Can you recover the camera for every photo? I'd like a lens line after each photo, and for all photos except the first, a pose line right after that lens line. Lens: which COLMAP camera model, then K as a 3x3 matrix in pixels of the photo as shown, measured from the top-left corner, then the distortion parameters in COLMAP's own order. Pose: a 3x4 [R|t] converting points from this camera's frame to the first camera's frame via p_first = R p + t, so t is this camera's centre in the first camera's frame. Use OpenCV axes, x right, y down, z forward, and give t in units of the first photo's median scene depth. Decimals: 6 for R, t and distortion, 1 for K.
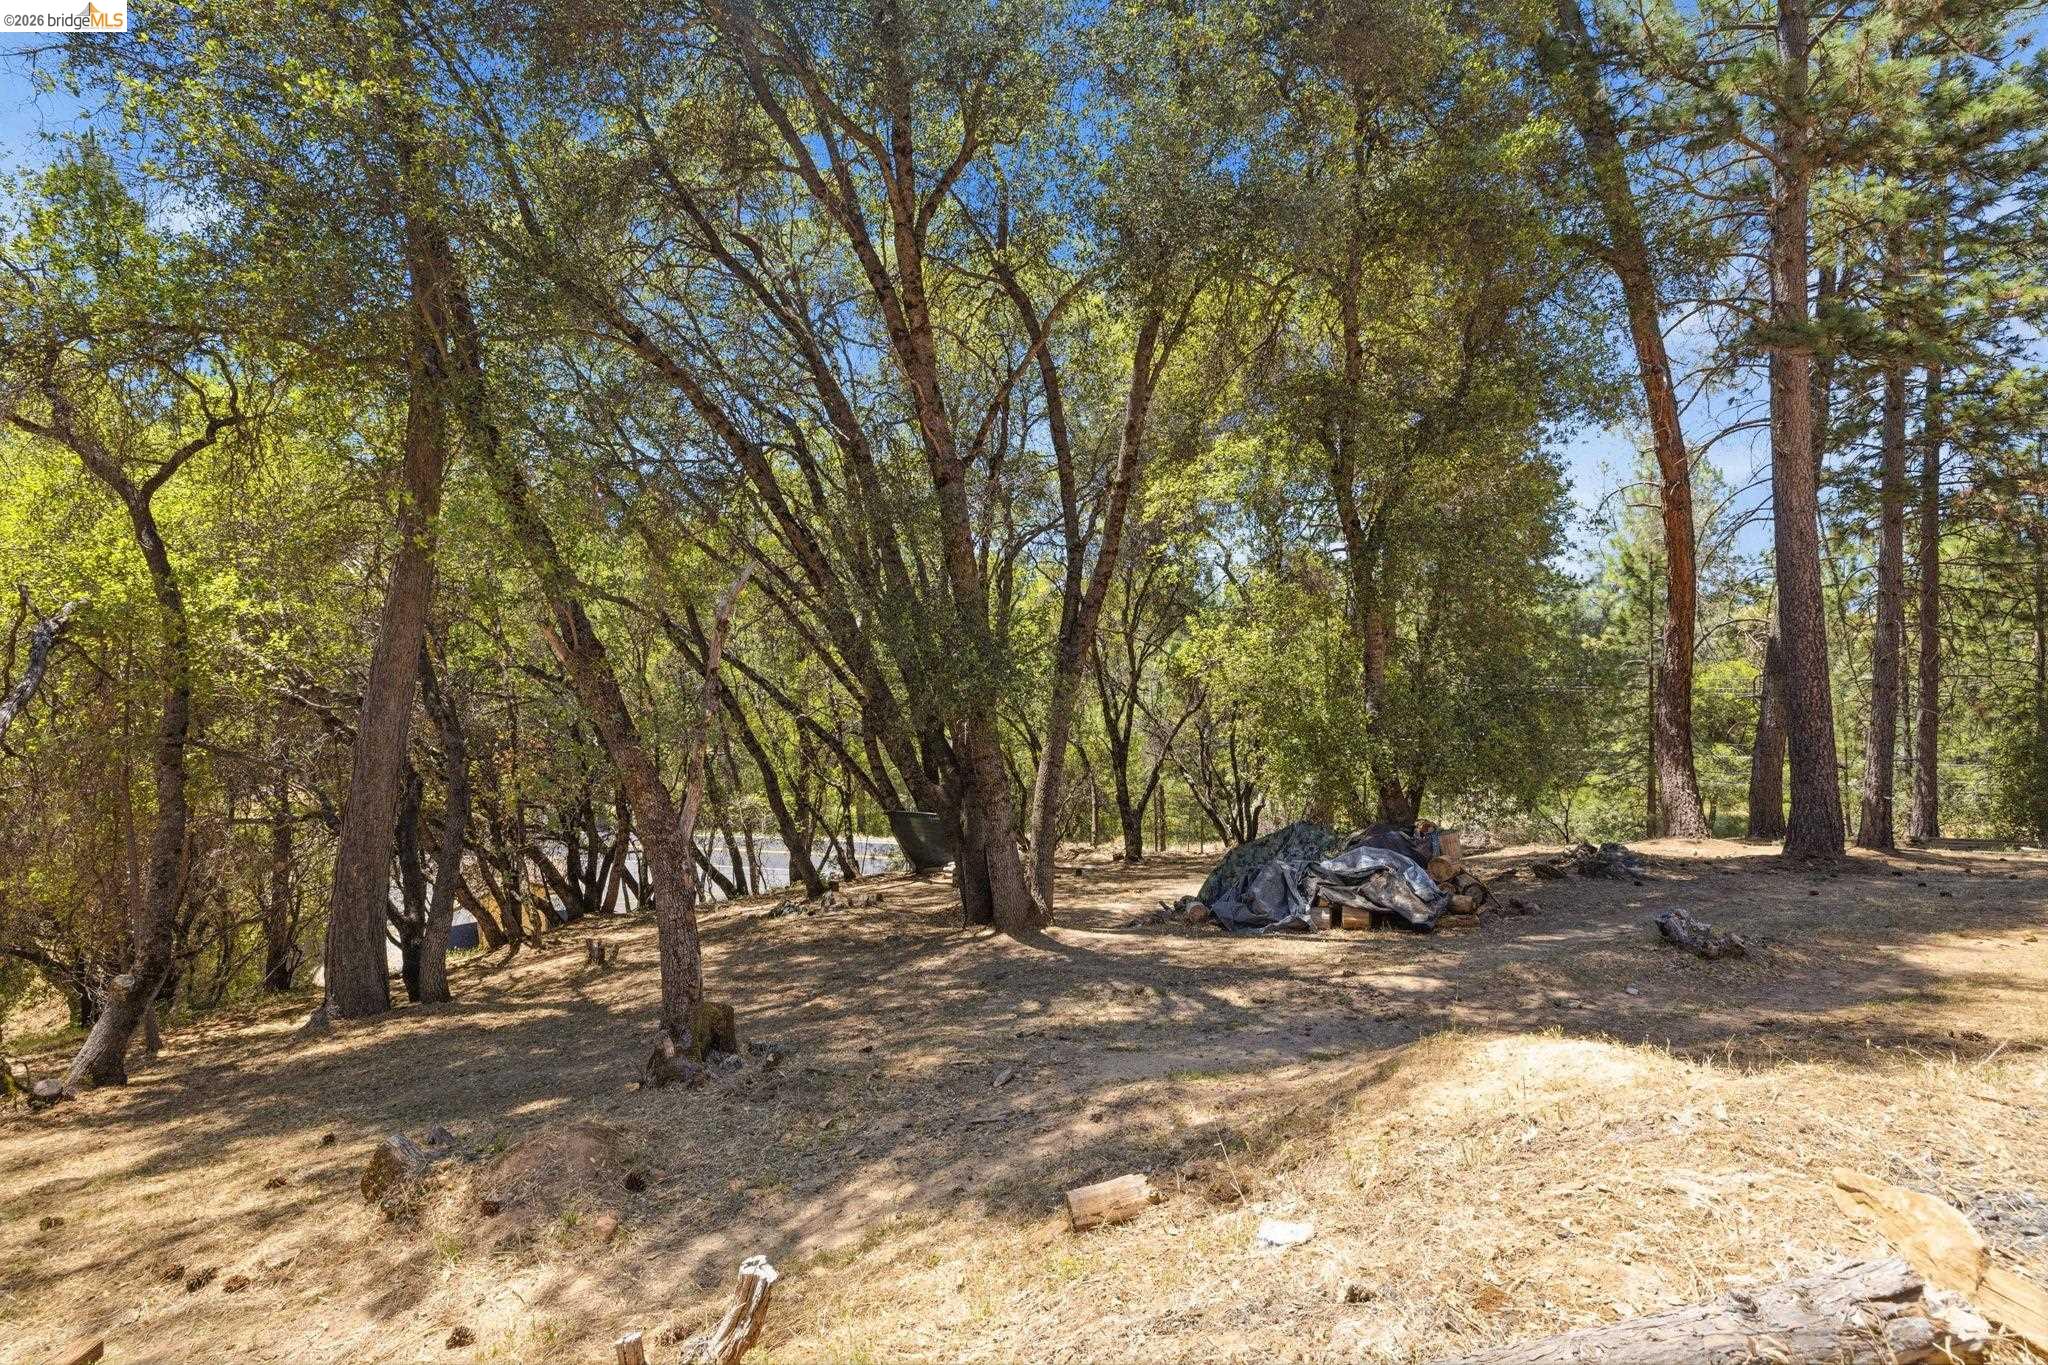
lens RADIAL K [[855.7, 0, 1027.0], [0, 855.7, 674.4], [0, 0, 1]] dist [-0.000552, -0.000565]
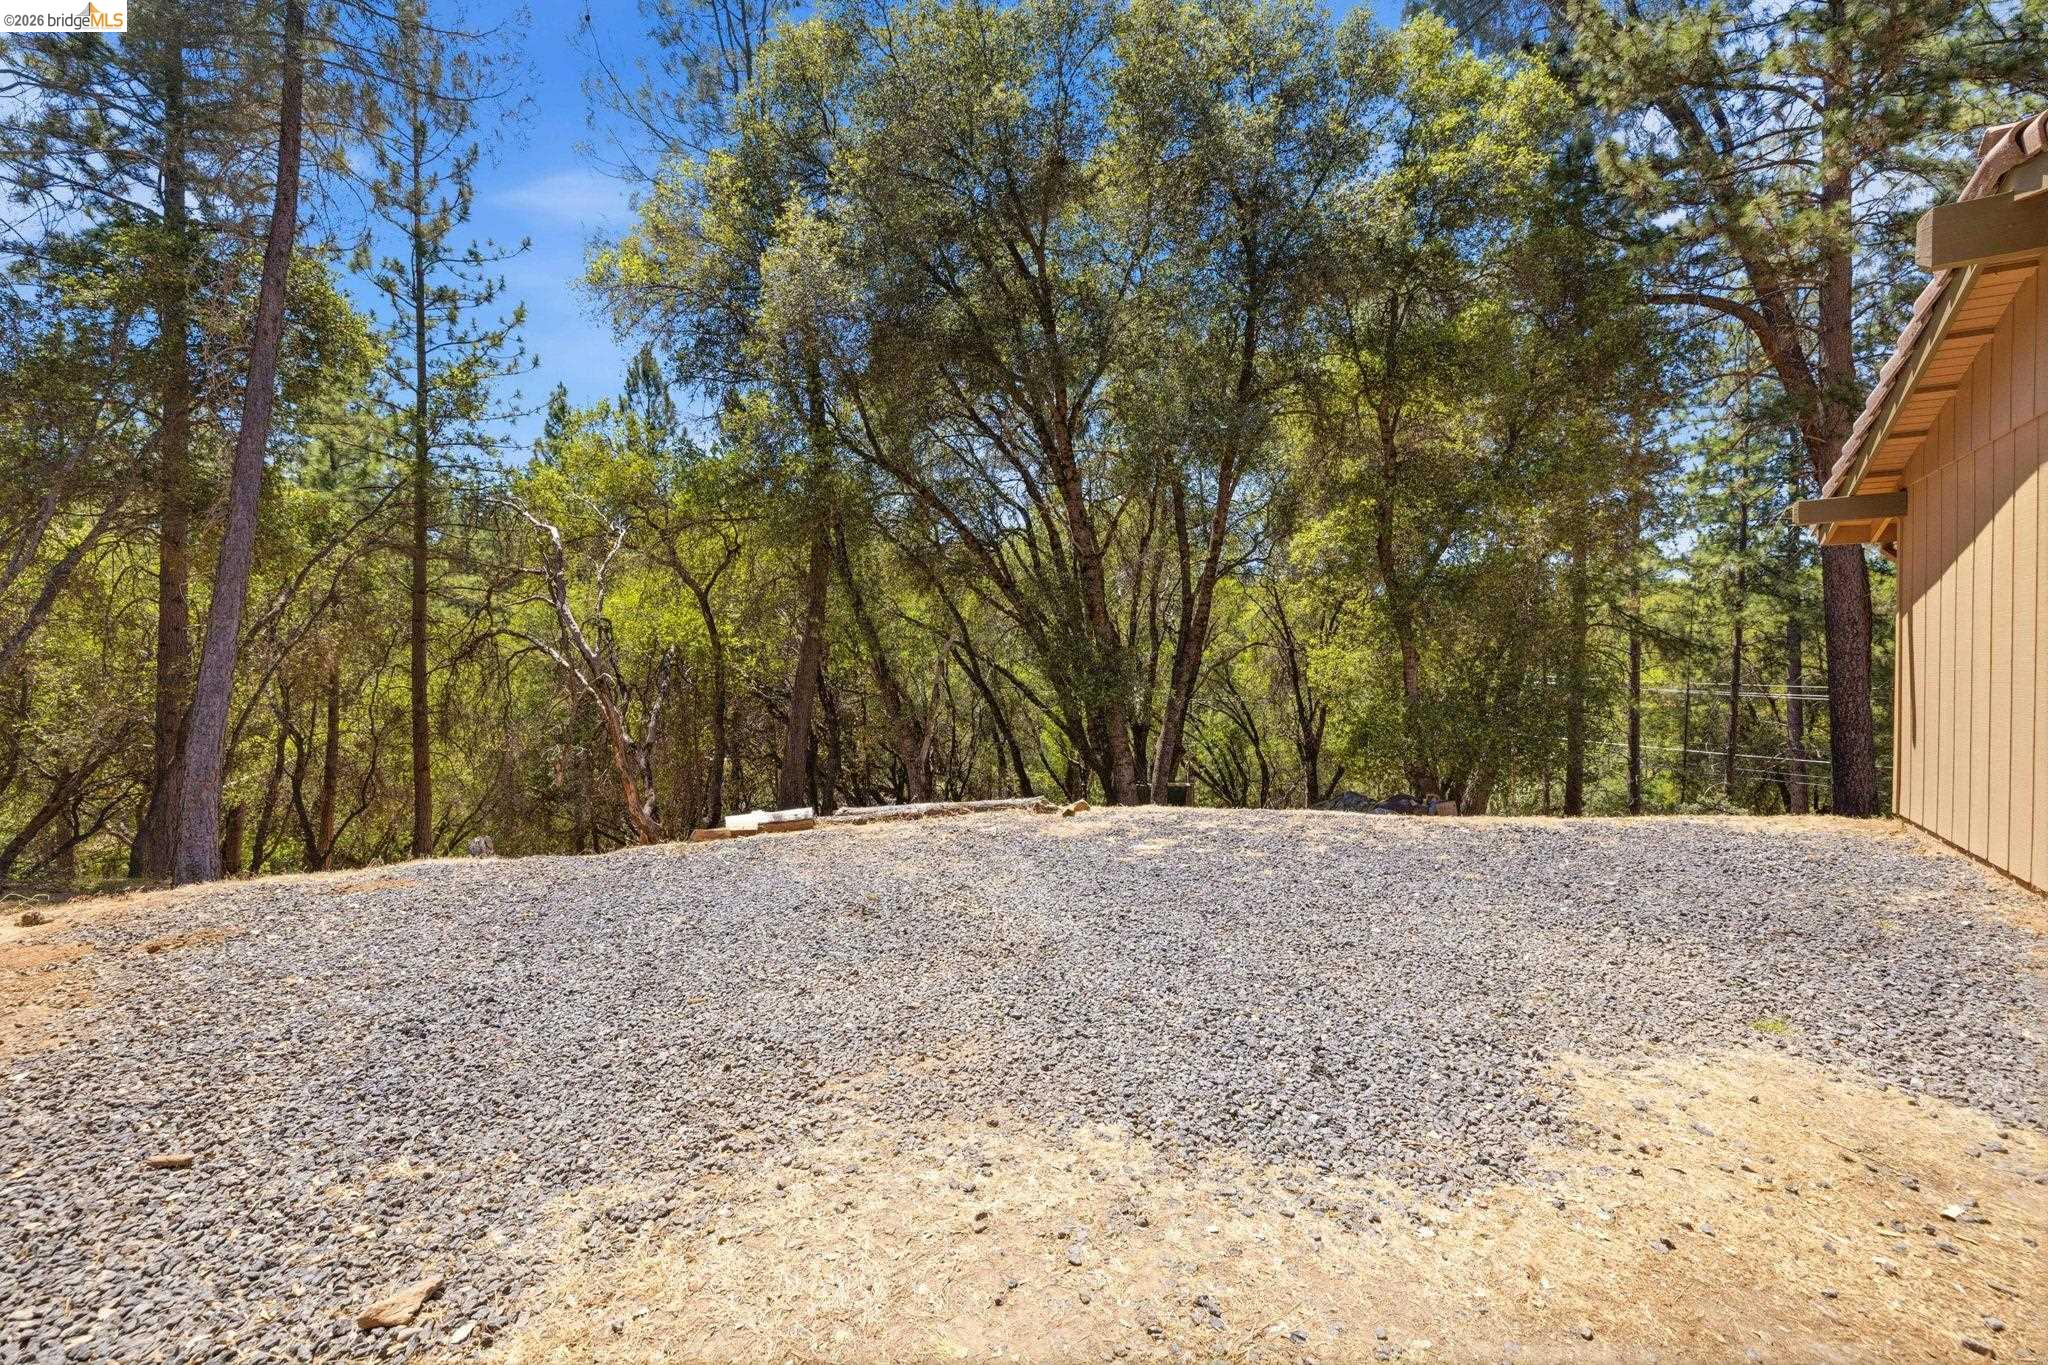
lens RADIAL K [[855.7, 0, 1027.0], [0, 855.7, 674.4], [0, 0, 1]] dist [-0.000552, -0.000565]
pose [[0.934619, 0.009019, -0.355536, 0.285082], [-0.008926, 0.999958, 0.001902, -0.017832], [0.355538, 0.001396, 0.934661, -0.436031]]
